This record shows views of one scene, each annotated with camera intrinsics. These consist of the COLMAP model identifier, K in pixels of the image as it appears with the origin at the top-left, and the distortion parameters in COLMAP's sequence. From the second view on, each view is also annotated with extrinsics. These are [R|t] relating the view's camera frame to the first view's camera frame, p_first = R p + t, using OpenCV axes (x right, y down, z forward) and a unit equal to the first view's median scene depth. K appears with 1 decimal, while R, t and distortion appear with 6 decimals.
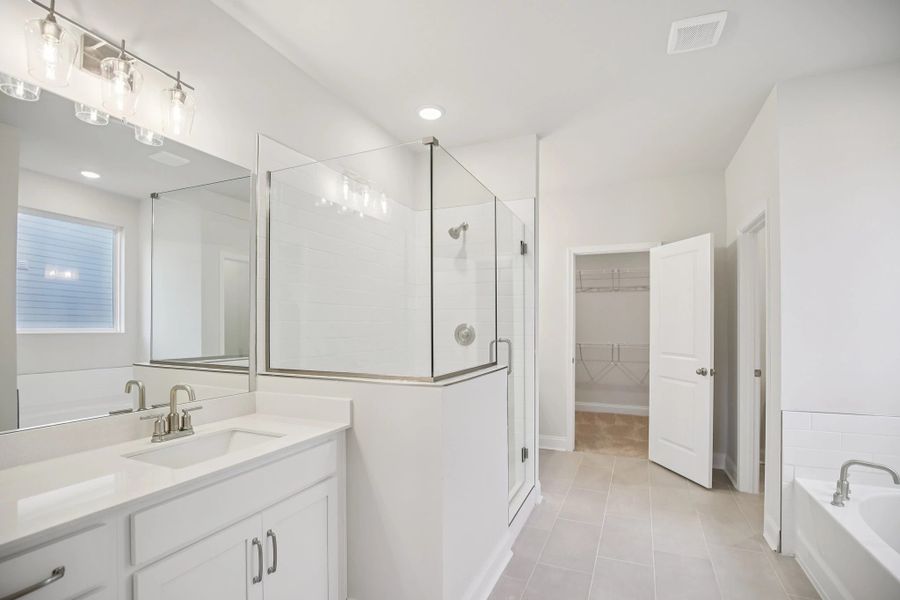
lens RADIAL K [[441.6, 0, 442.3], [0, 441.6, 322.9], [0, 0, 1]] dist [-0.001783, 0.001441]
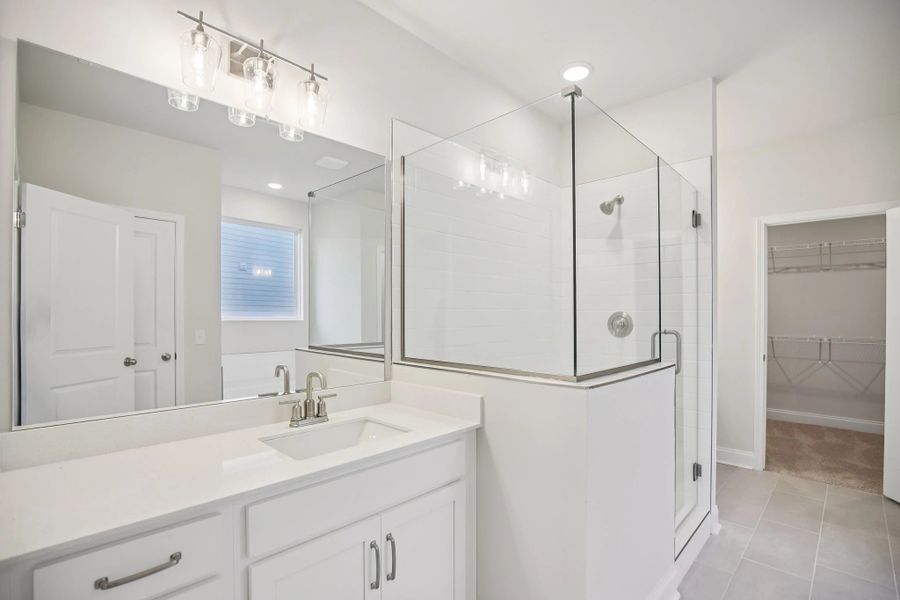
lens RADIAL K [[422.5, 0, 450.1], [0, 422.5, 314.8], [0, 0, 1]] dist [-0.026915, 0.002369]
pose [[0.942191, 0.000047, -0.335076, 0.016647], [0.001647, 0.999987, 0.004771, 0.003278], [0.335072, -0.005046, 0.942179, 0.141765]]
